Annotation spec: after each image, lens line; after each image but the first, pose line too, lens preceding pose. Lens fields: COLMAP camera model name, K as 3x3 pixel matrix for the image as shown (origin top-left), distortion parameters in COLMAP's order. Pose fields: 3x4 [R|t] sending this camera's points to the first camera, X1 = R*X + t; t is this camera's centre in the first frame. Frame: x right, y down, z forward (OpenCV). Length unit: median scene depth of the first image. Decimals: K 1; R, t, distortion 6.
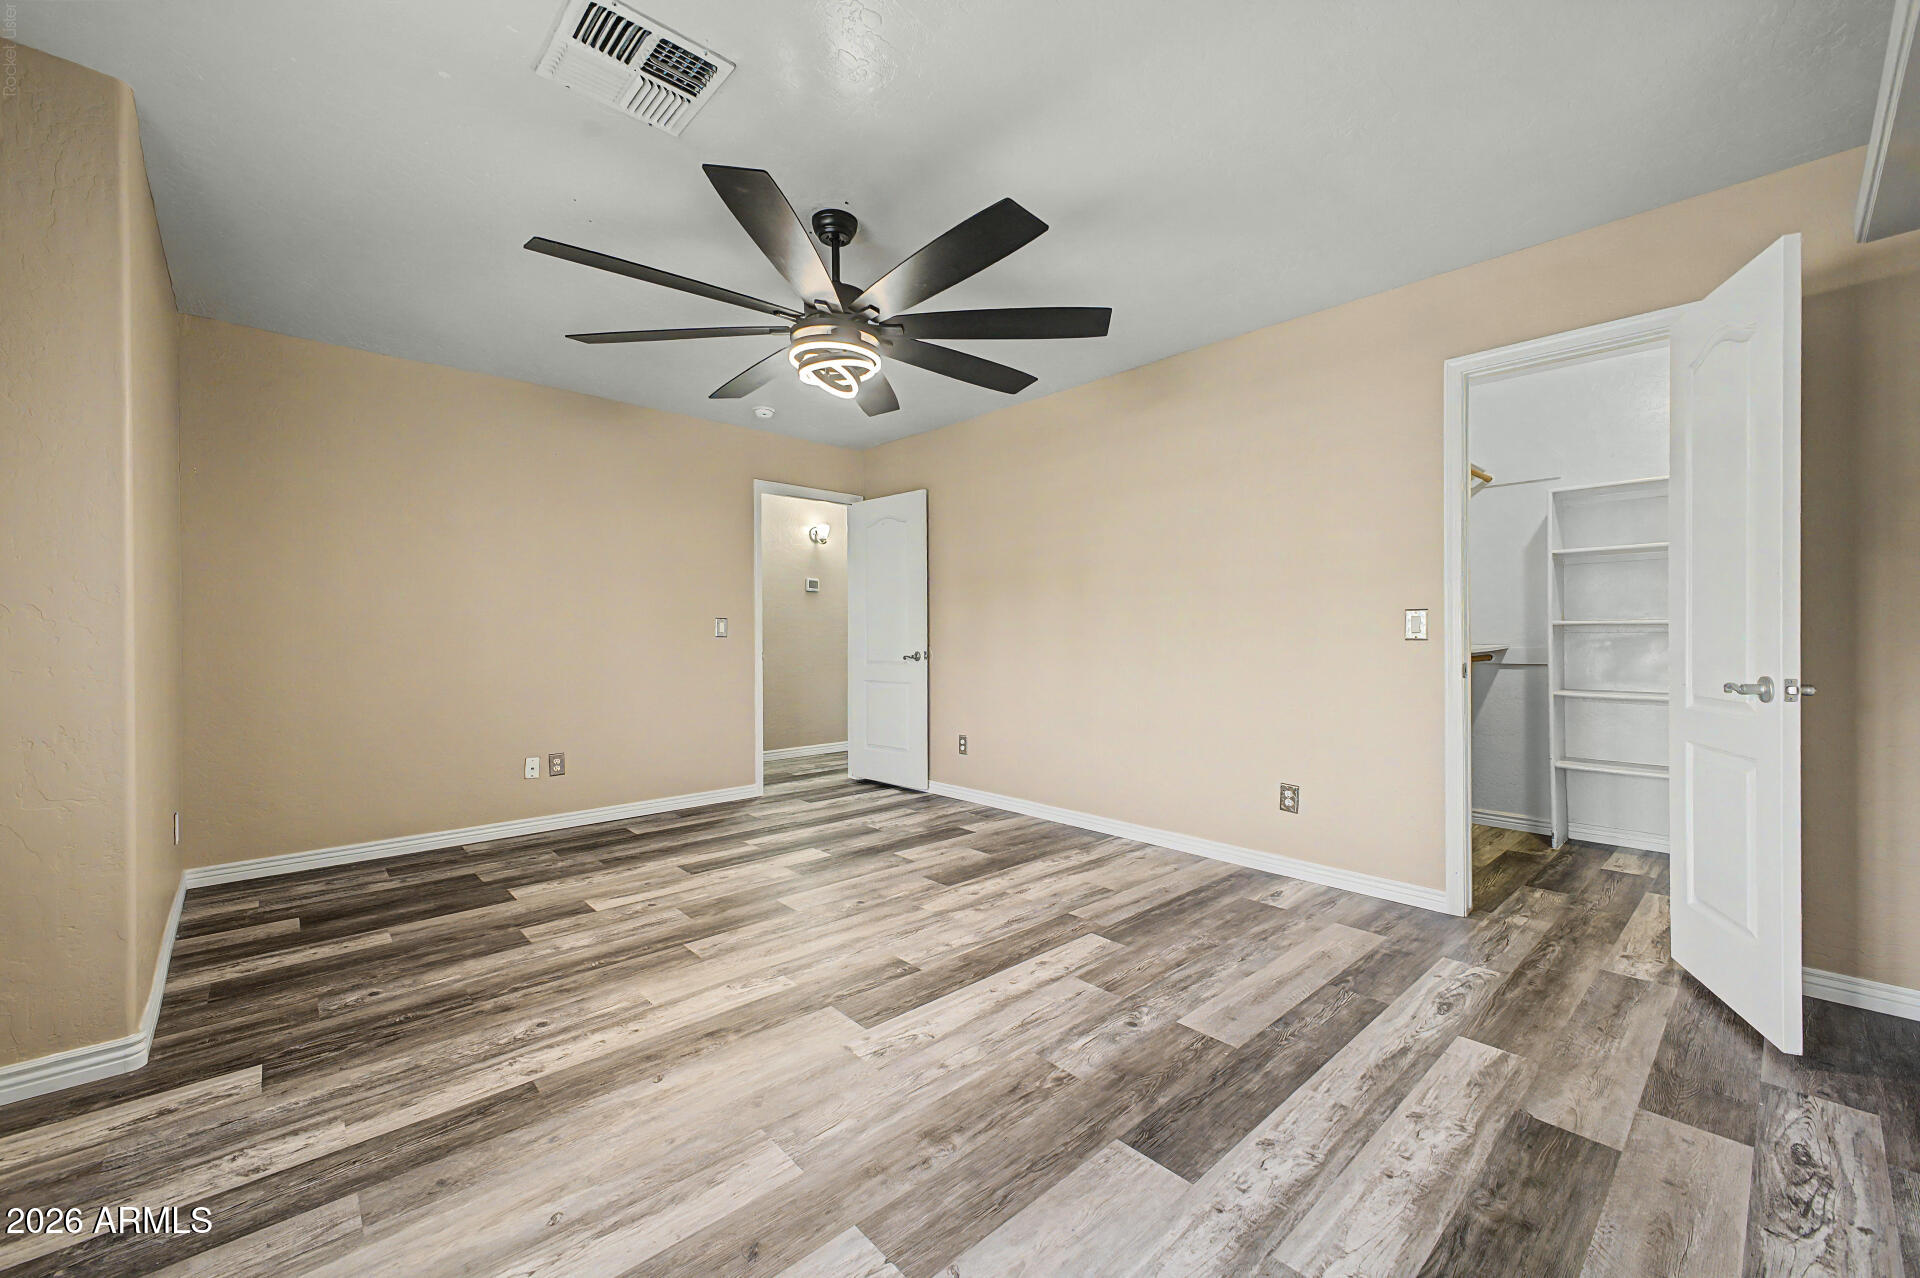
lens RADIAL K [[767.1, 0, 964.9], [0, 767.1, 631.9], [0, 0, 1]] dist [0.008852, -0.000775]
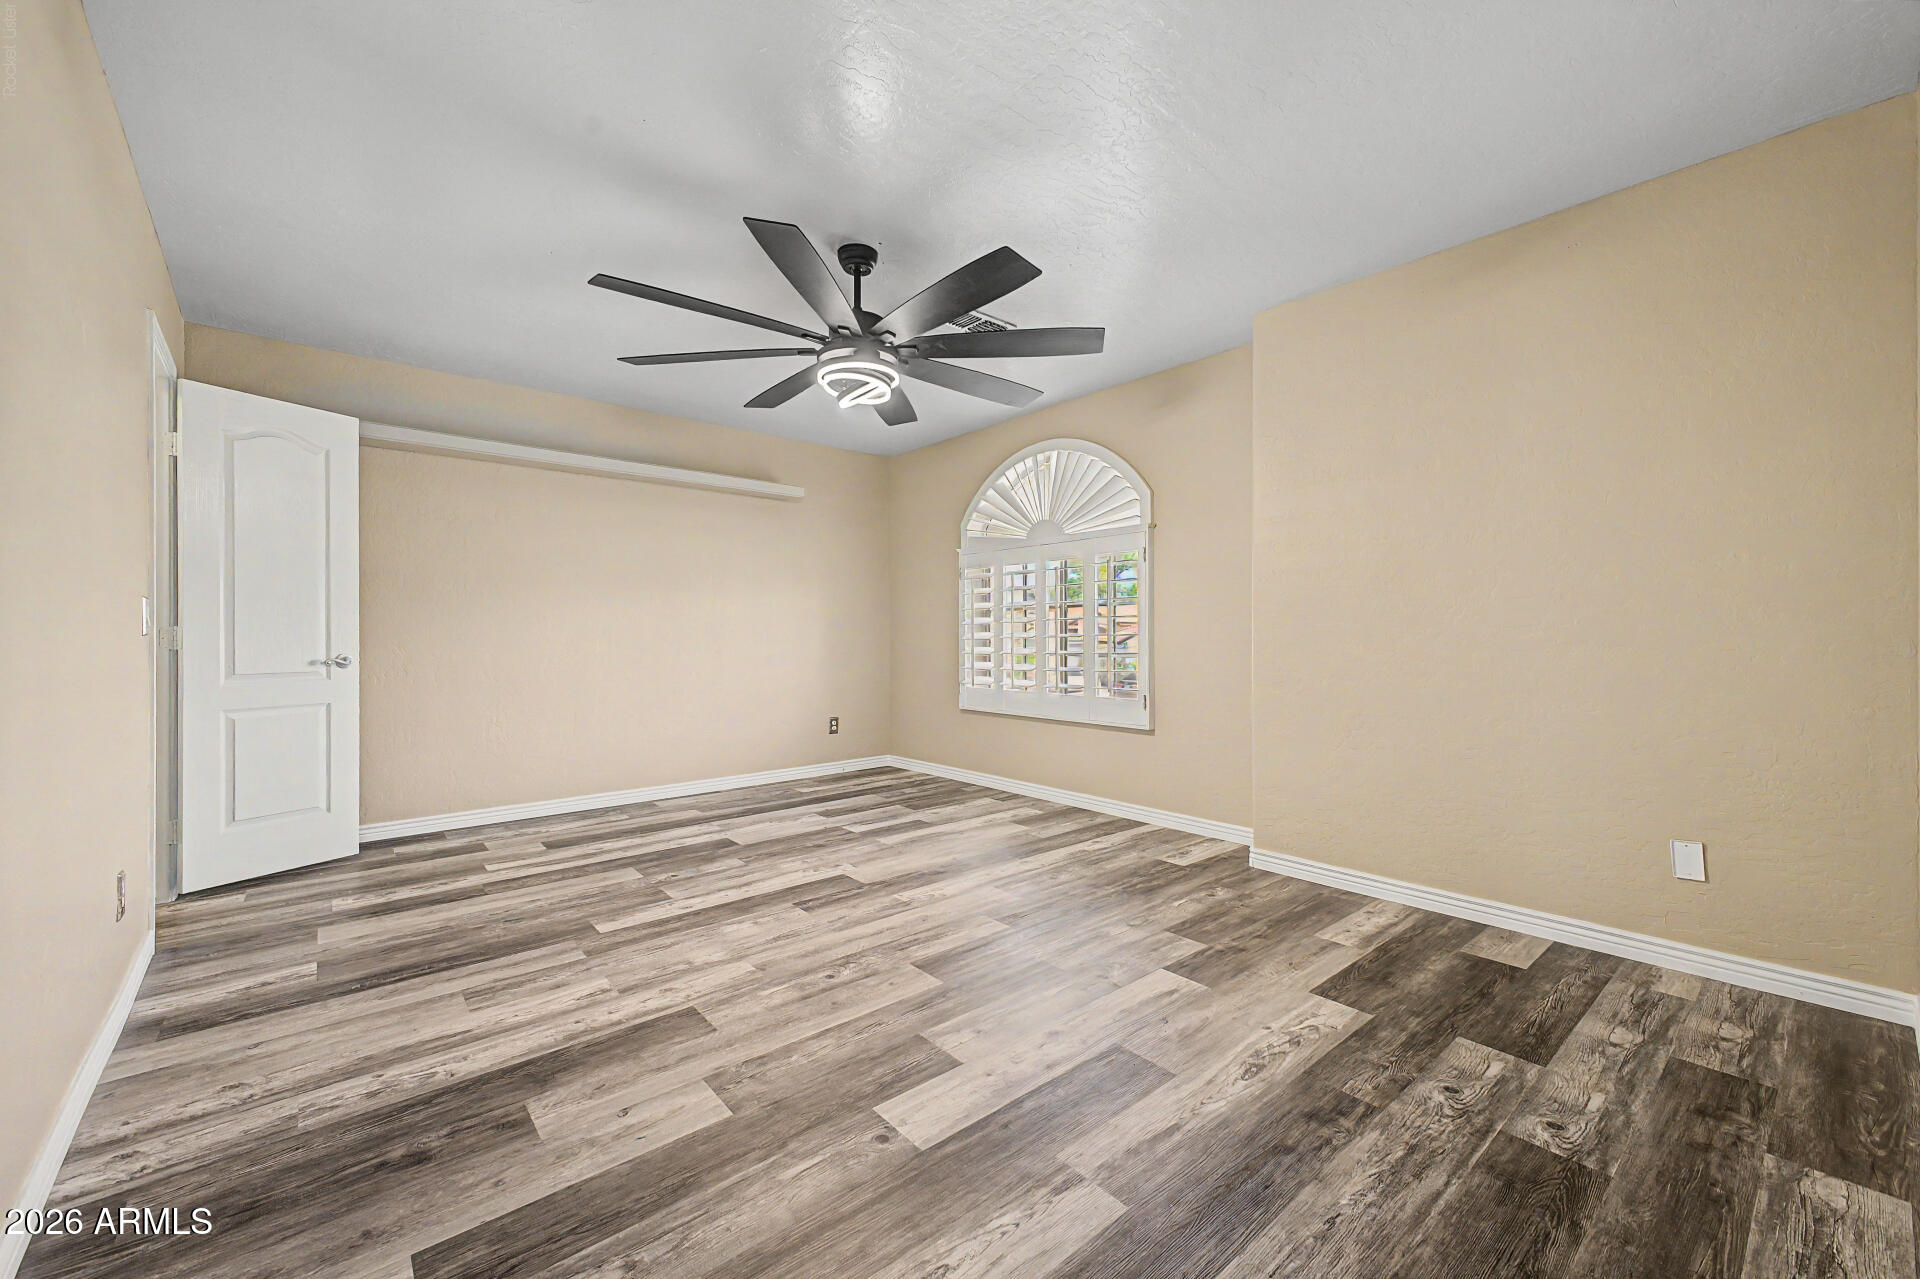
lens RADIAL K [[767.1, 0, 964.9], [0, 767.1, 632.4], [0, 0, 1]] dist [0.008852, -0.000775]
pose [[-0.999454, 0.008094, 0.032024, -0.336744], [0.007918, 0.999953, -0.005611, 0.021162], [-0.032068, -0.005354, -0.999471, 1.999071]]
